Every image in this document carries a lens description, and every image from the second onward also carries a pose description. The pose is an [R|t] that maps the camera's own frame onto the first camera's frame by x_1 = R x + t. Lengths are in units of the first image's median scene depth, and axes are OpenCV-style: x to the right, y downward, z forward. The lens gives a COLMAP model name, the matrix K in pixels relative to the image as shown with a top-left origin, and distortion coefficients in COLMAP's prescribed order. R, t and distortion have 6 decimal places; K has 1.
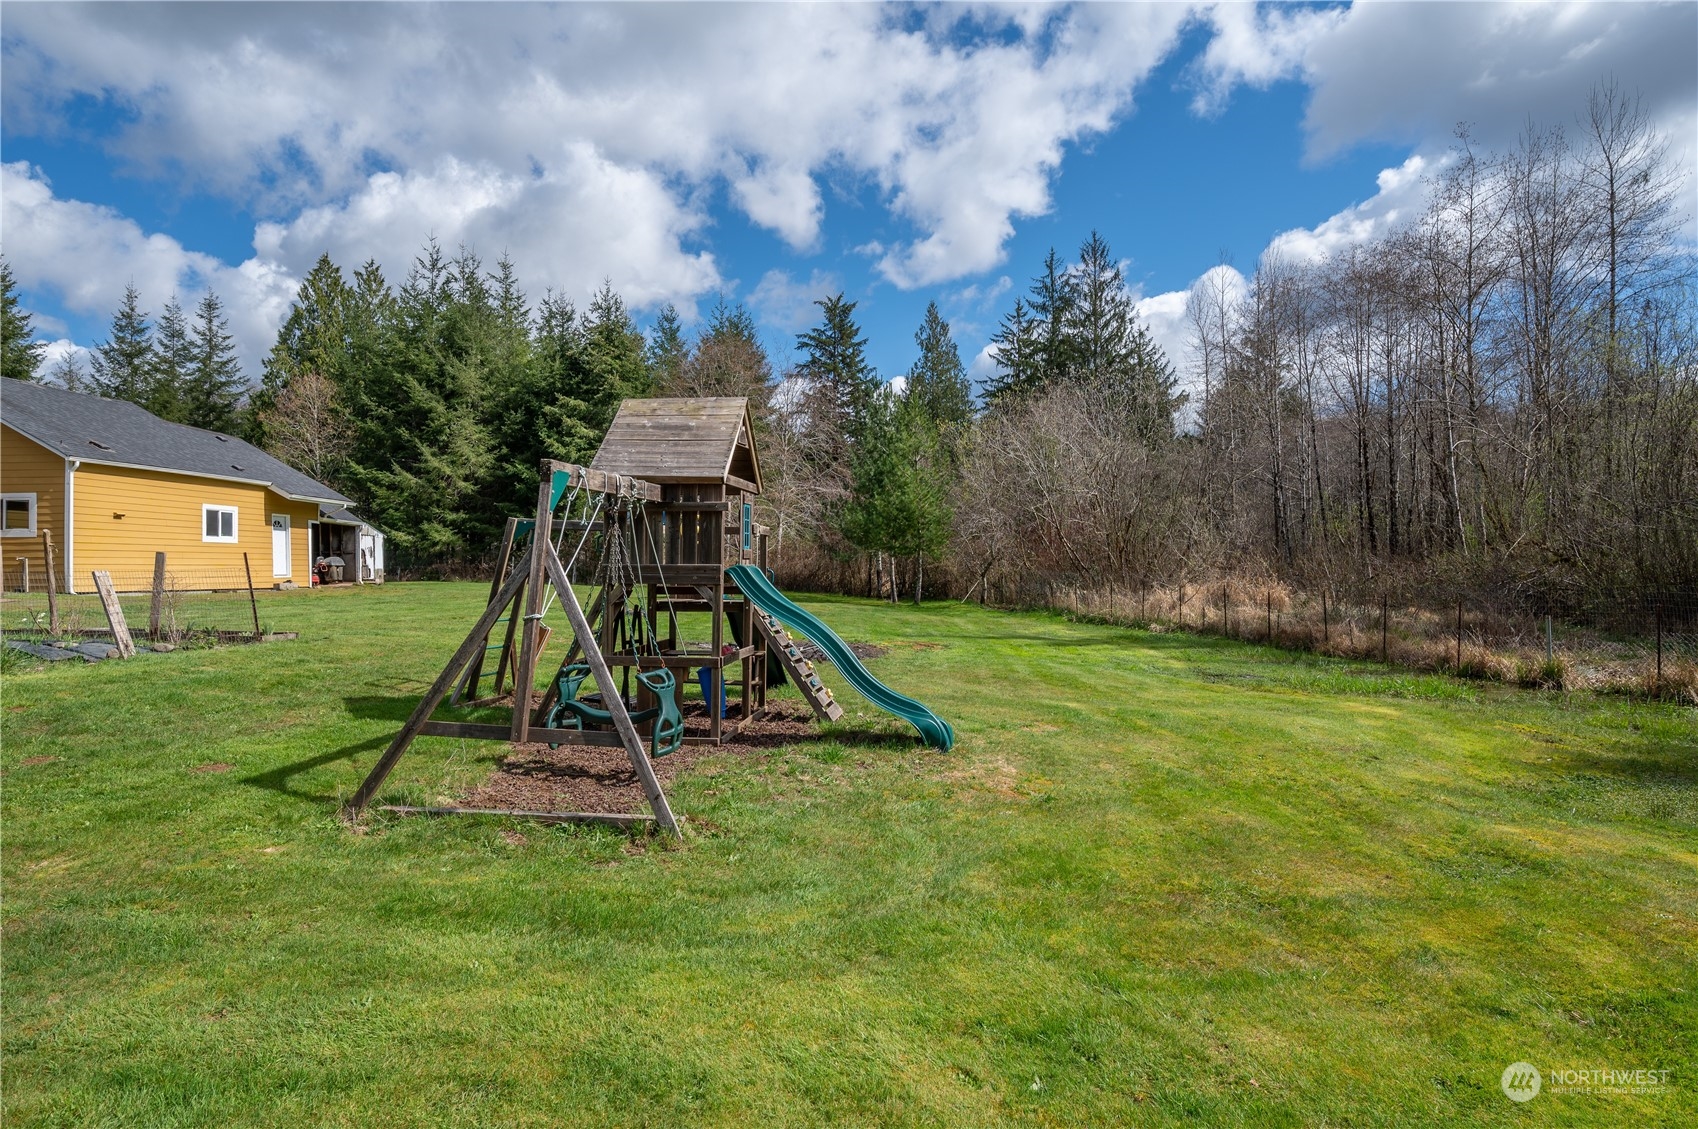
lens RADIAL K [[883.9, 0, 837.3], [0, 883.9, 568.4], [0, 0, 1]] dist [0.002070, 0.004501]
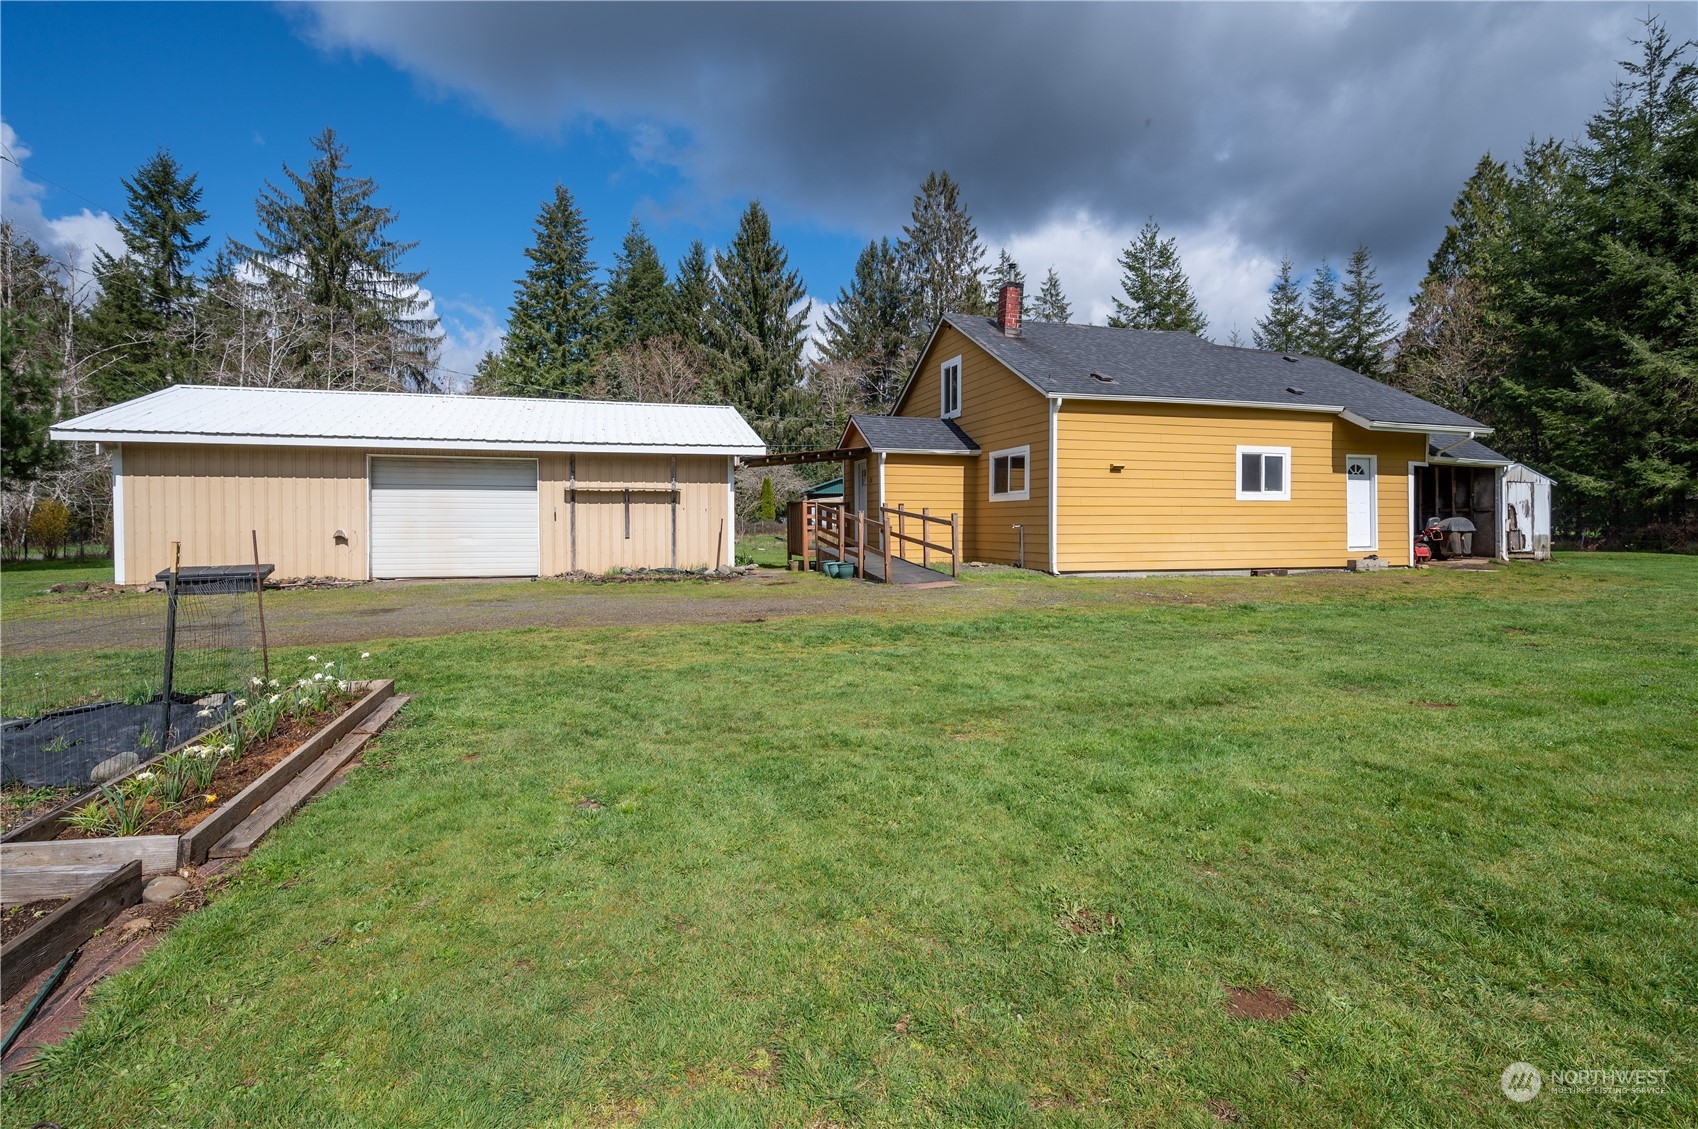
lens RADIAL K [[790.9, 0, 825.4], [0, 790.9, 532.9], [0, 0, 1]] dist [-0.009125, -0.002853]
pose [[0.330497, 0.017669, -0.943641, -0.127389], [-0.001227, 0.999832, 0.018291, -0.008090], [0.943806, -0.004888, 0.330464, 0.264667]]
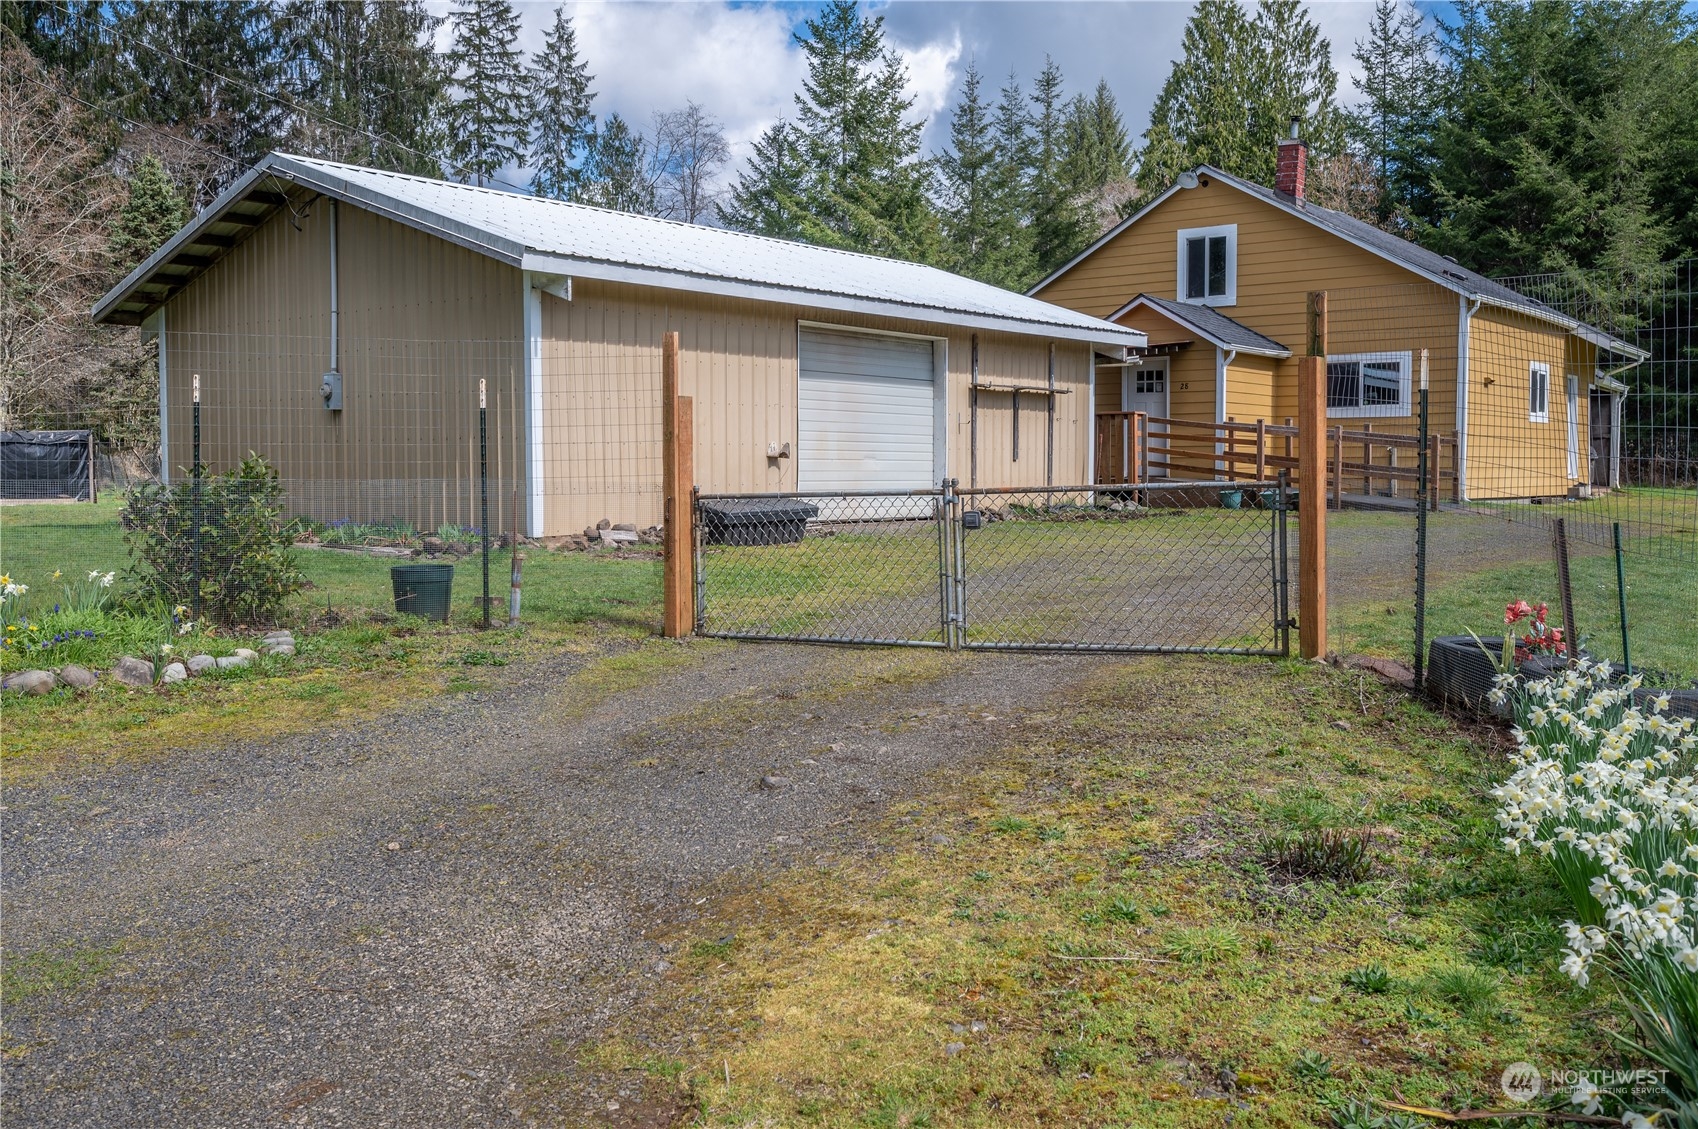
lens RADIAL K [[1503.0, 0, 852.7], [0, 1503.0, 546.5], [0, 0, 1]] dist [-0.018539, -0.009879]
pose [[0.811433, 0.034318, -0.583437, -0.259910], [-0.003219, 0.998522, 0.054257, 0.001988], [0.584437, -0.042148, 0.810344, -0.088116]]
